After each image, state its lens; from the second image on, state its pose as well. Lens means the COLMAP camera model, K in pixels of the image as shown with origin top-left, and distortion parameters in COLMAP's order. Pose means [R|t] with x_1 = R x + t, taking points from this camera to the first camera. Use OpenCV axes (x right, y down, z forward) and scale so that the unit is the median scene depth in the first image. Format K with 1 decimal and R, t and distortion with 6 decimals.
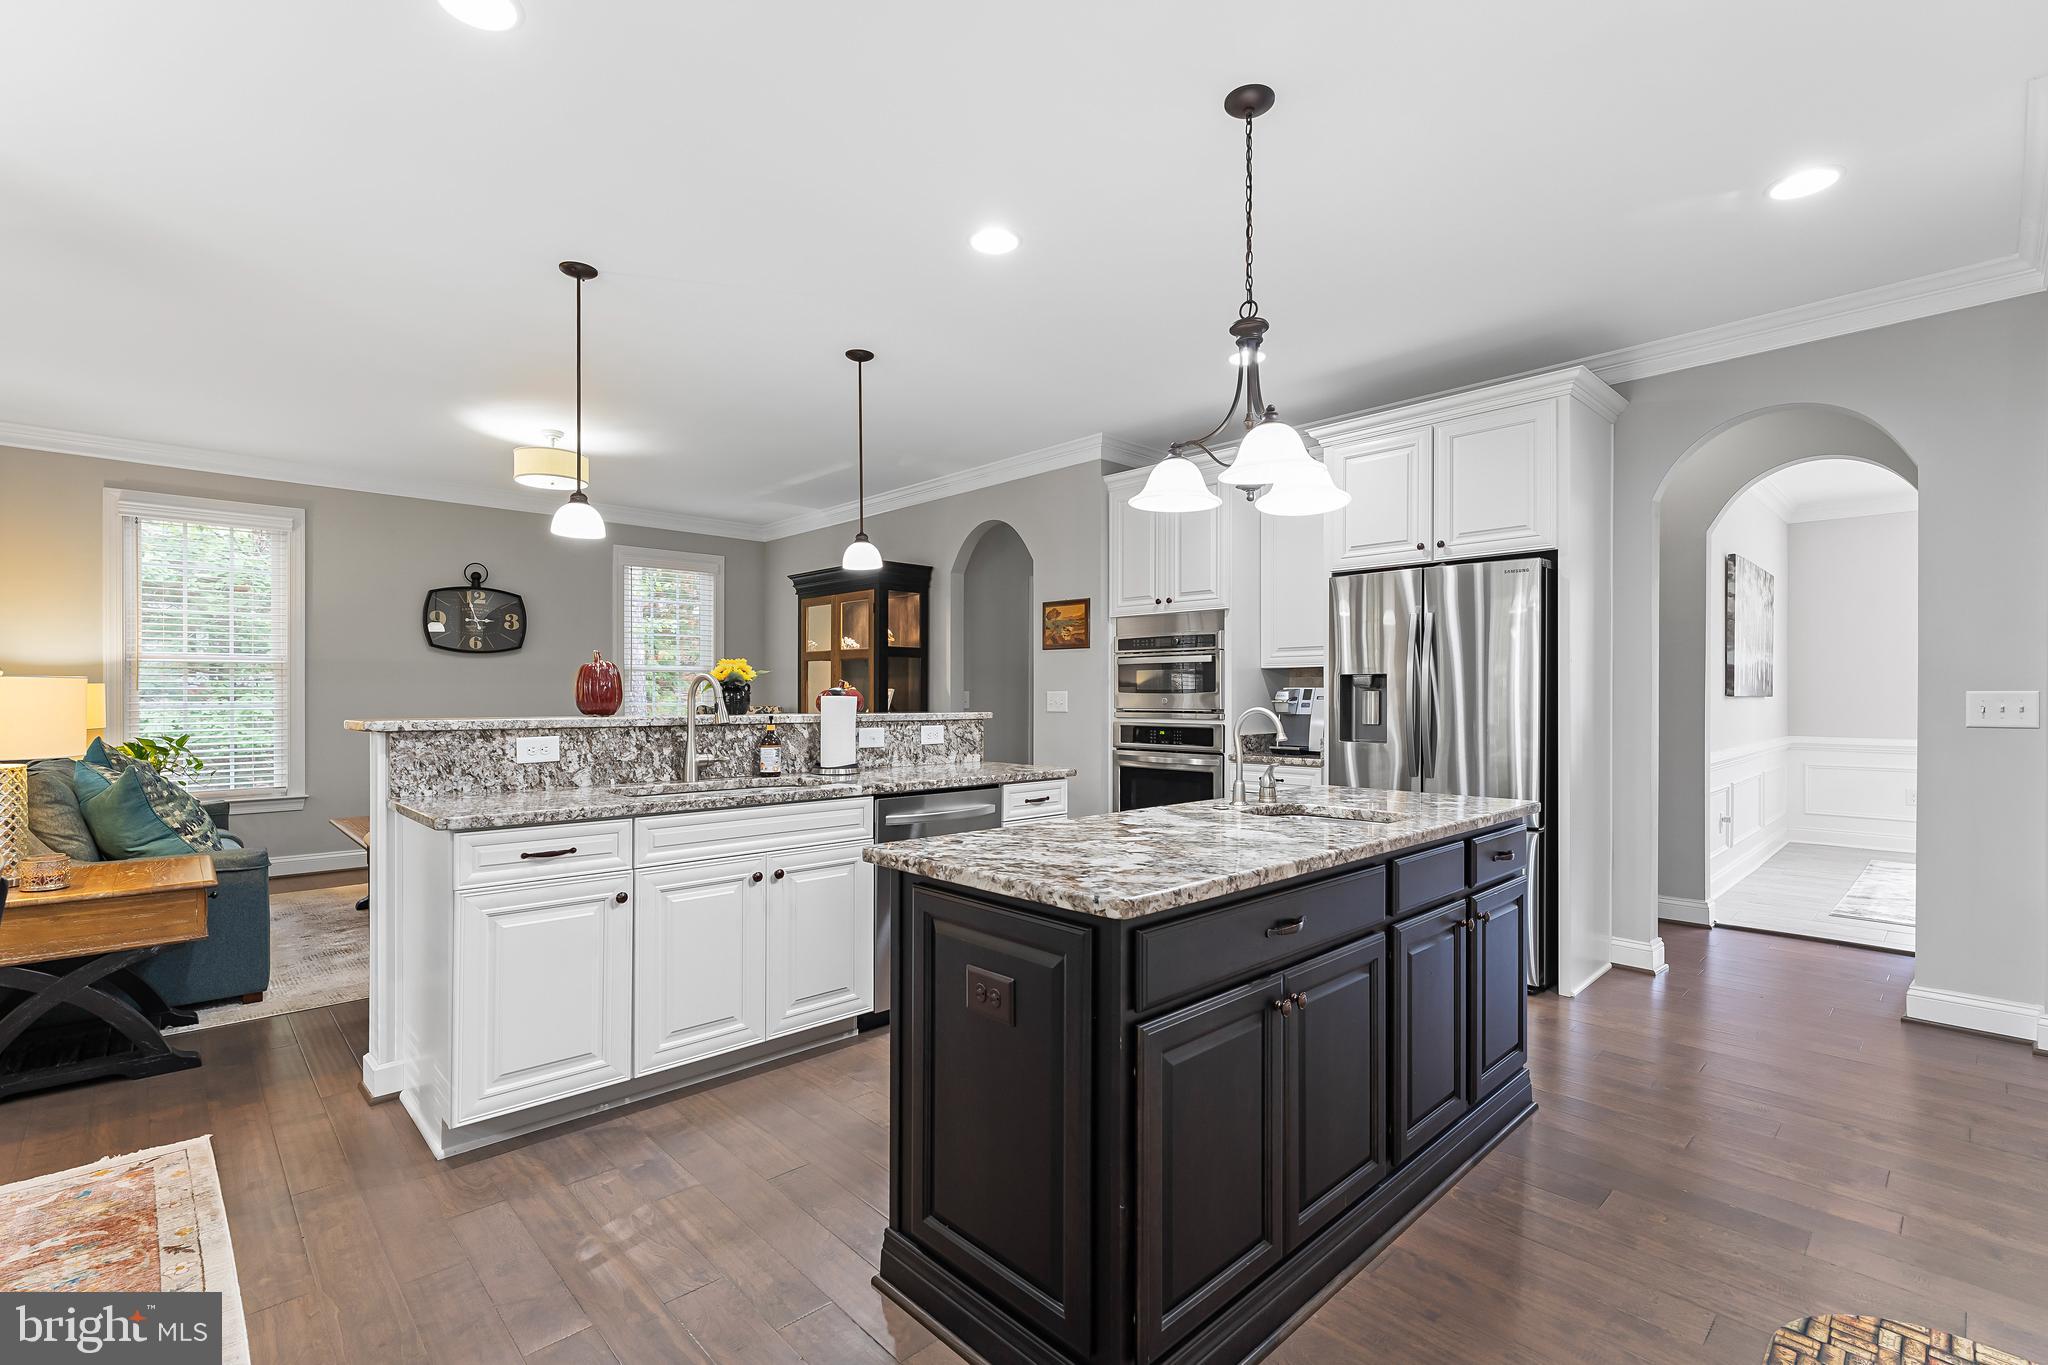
lens RADIAL K [[915.6, 0, 1020.1], [0, 915.6, 700.0], [0, 0, 1]] dist [0.000095, 0.000103]
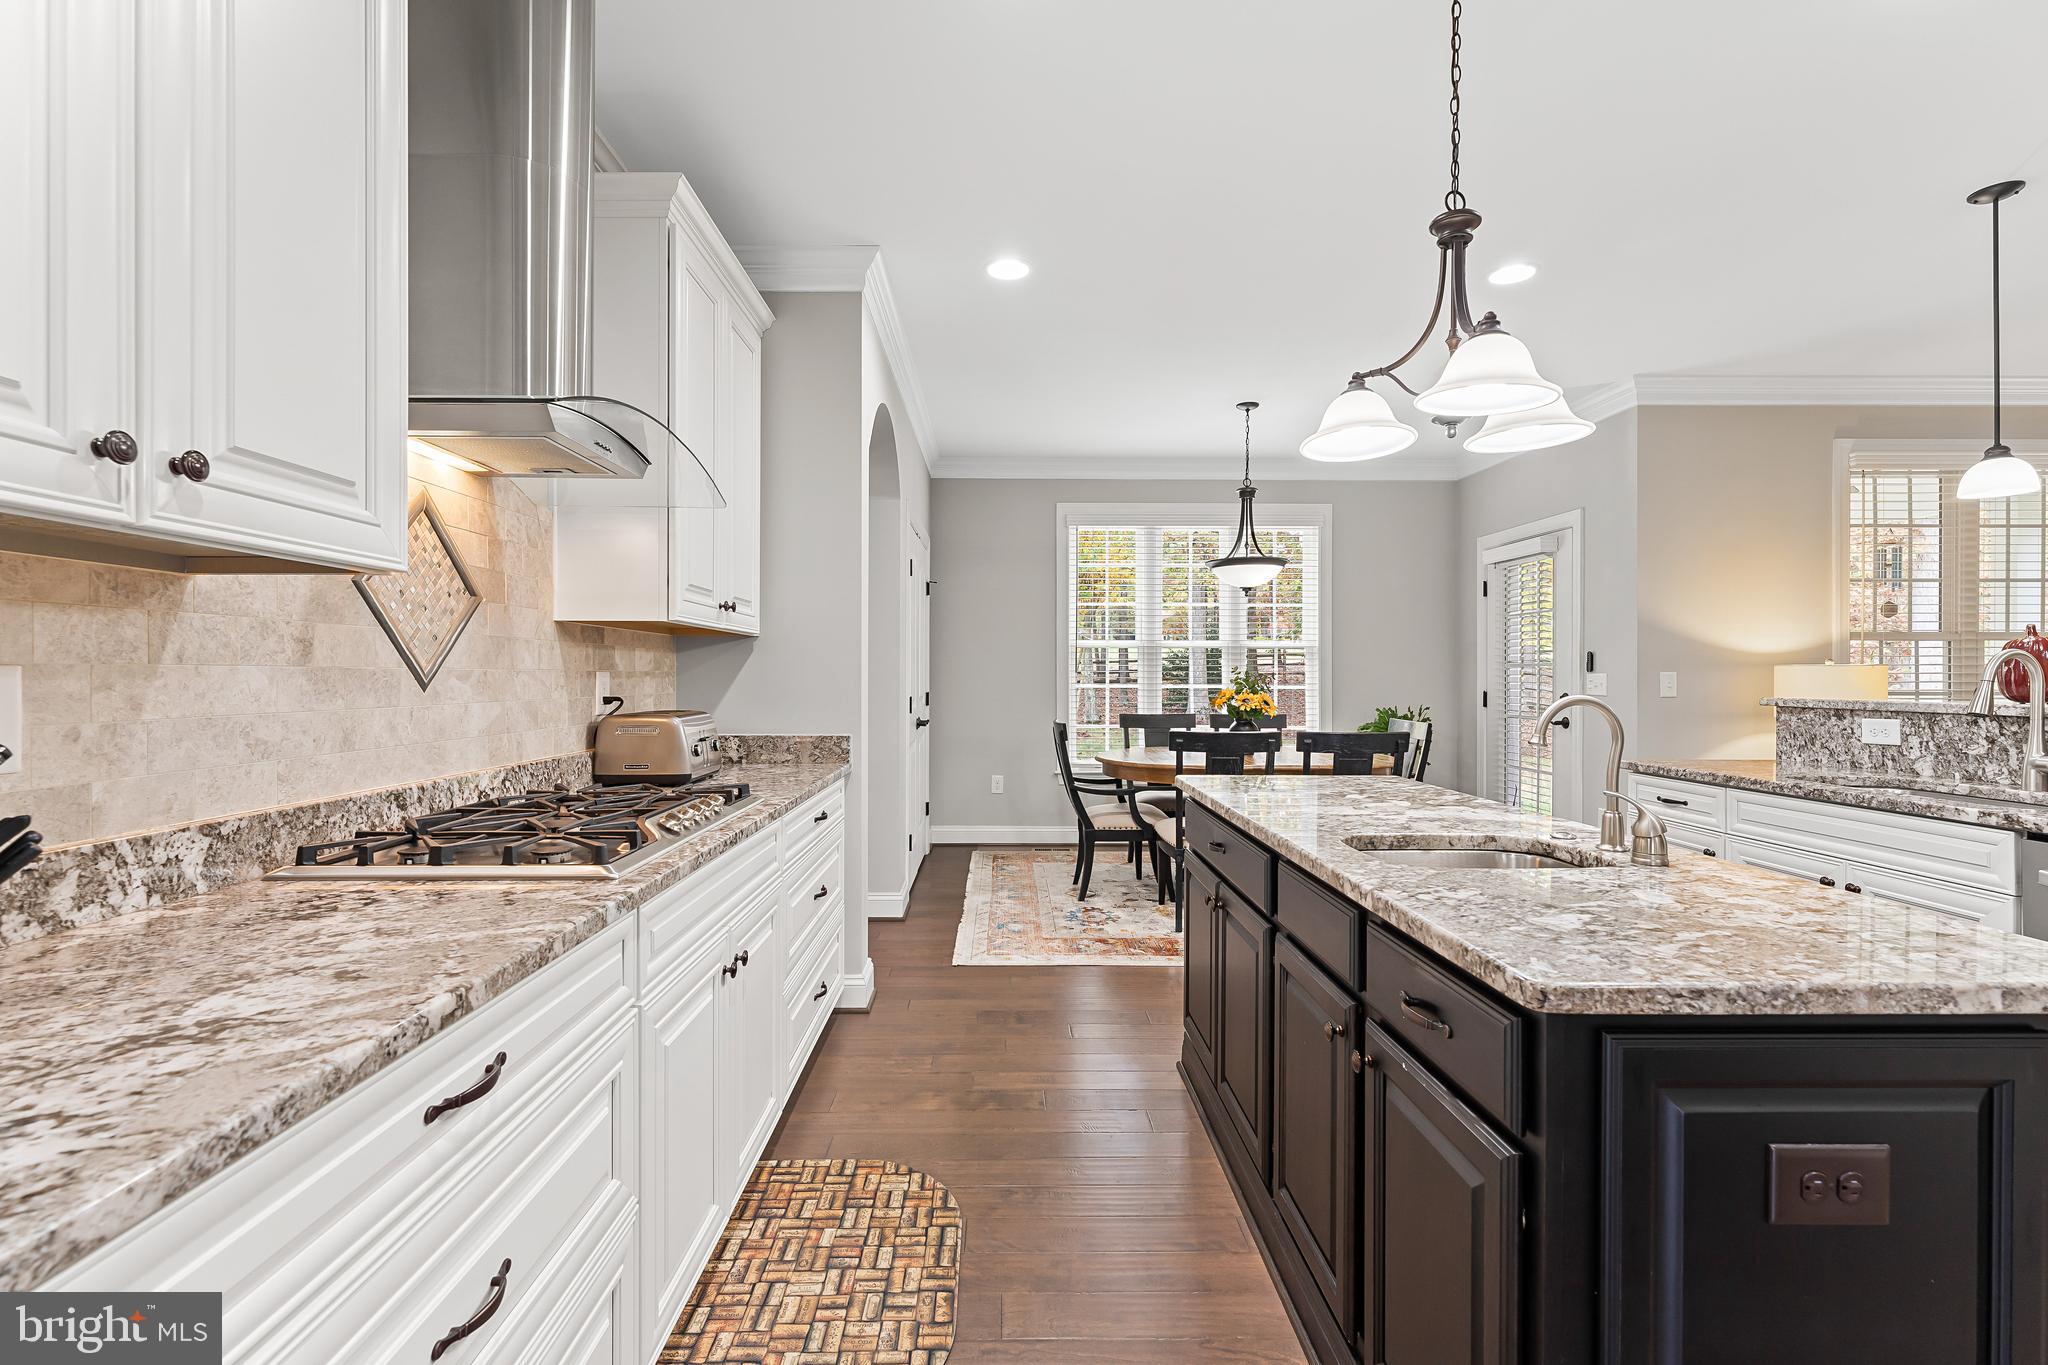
lens RADIAL K [[903.3, 0, 1013.1], [0, 903.3, 680.3], [0, 0, 1]] dist [0.002042, -0.000577]
pose [[-0.677416, 0.001744, -0.735598, 0.639870], [-0.006370, 0.999946, 0.008236, -0.003232], [0.735572, 0.010265, -0.677368, 0.728230]]
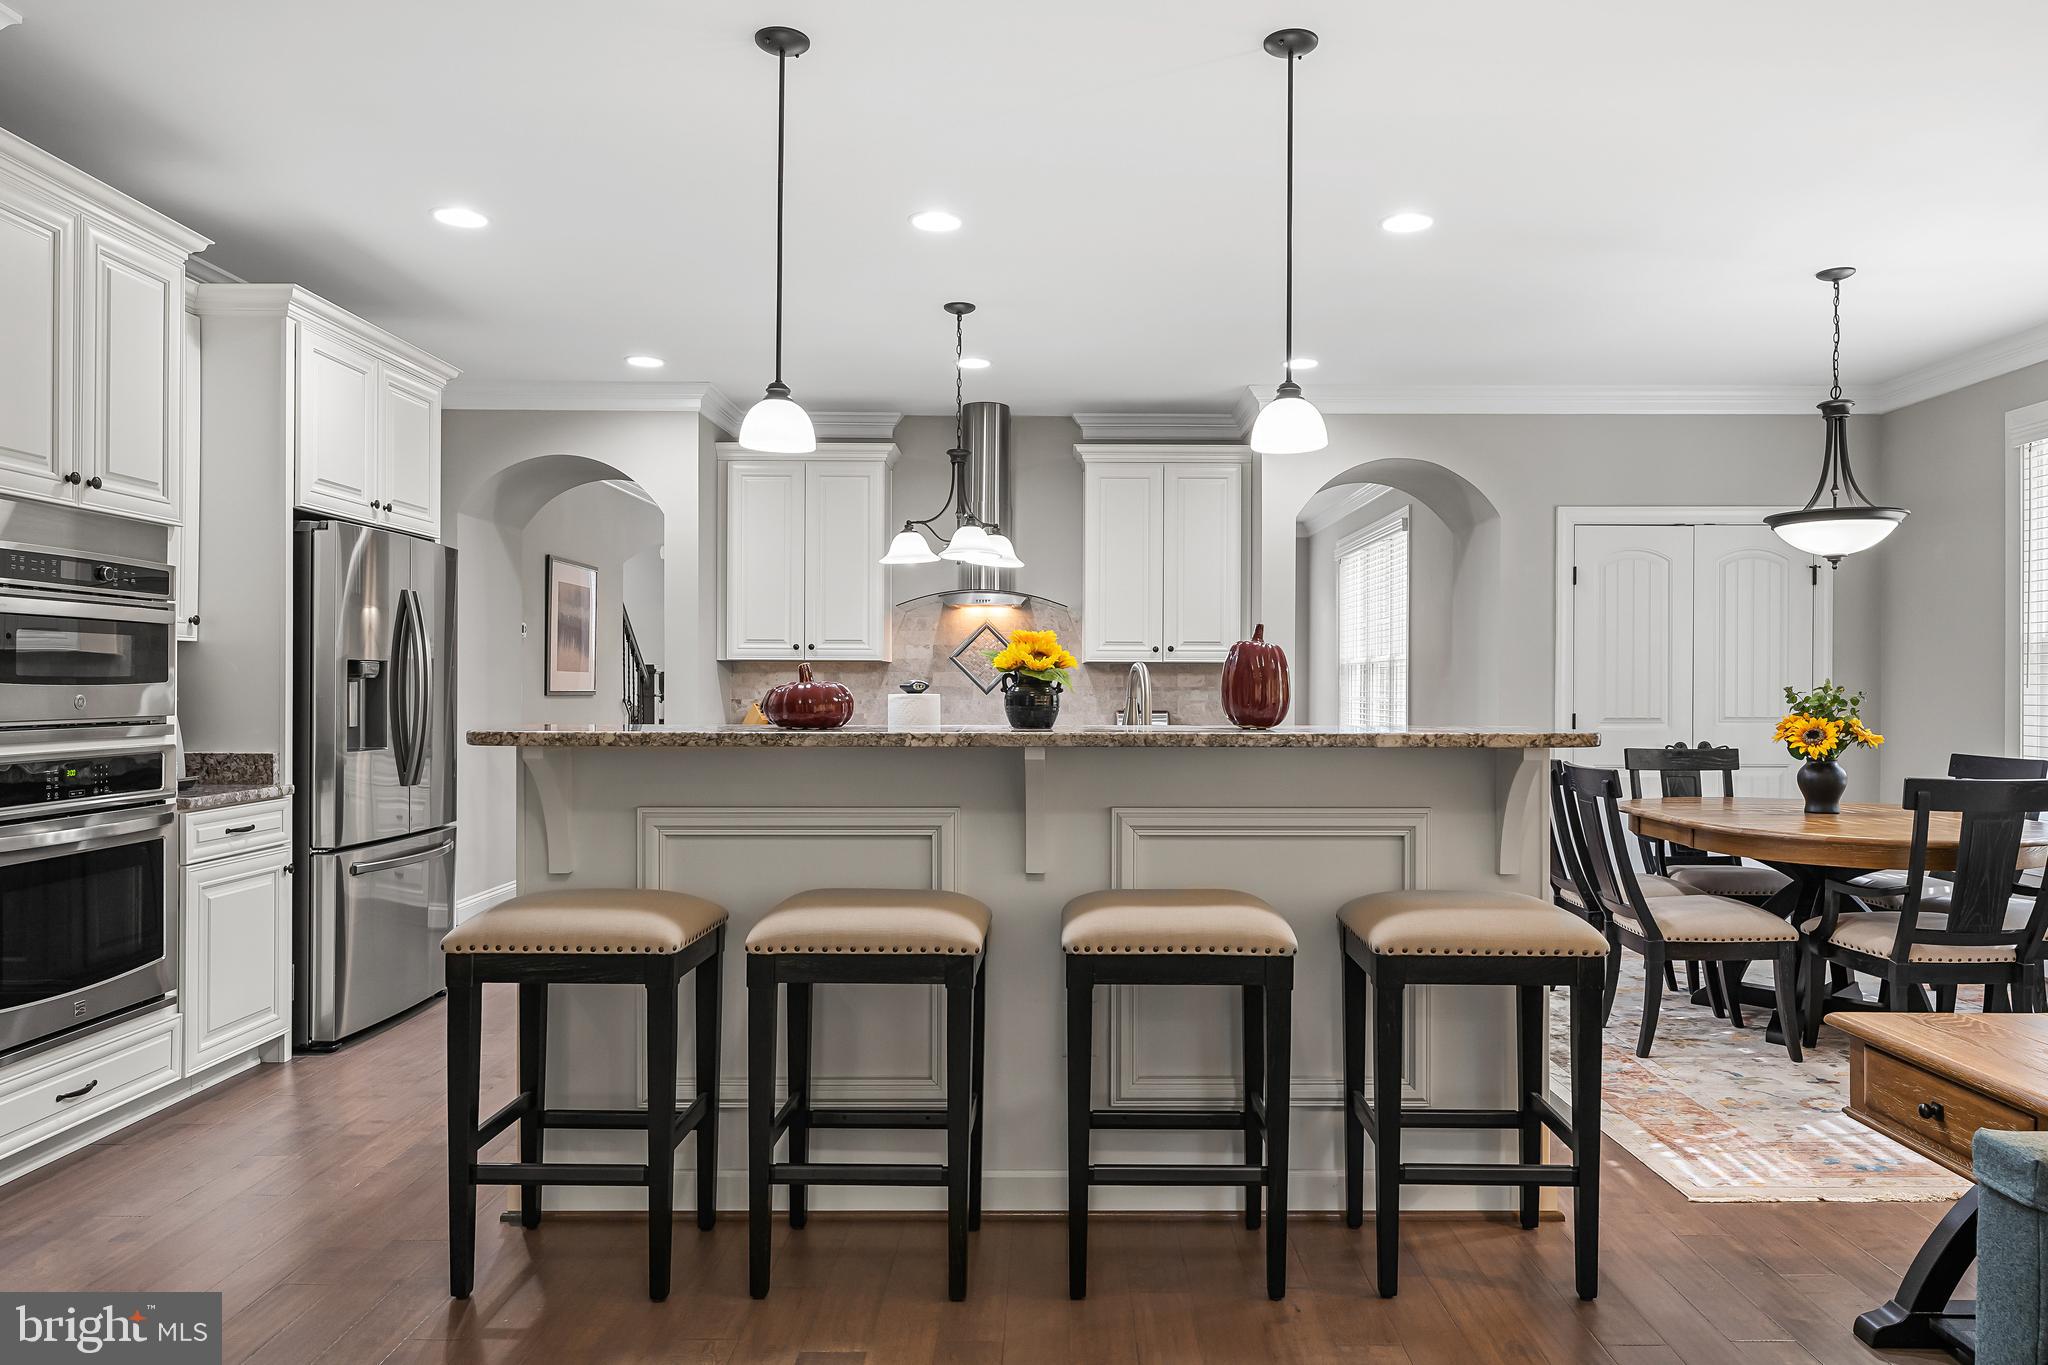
lens RADIAL K [[1326.1, 0, 1063.8], [0, 1326.1, 685.3], [0, 0, 1]] dist [0.002438, -0.000902]
pose [[-0.732100, -0.003531, 0.681188, -0.817012], [-0.000720, 0.999990, 0.004409, -0.013146], [-0.681197, 0.002738, -0.732095, 1.460505]]
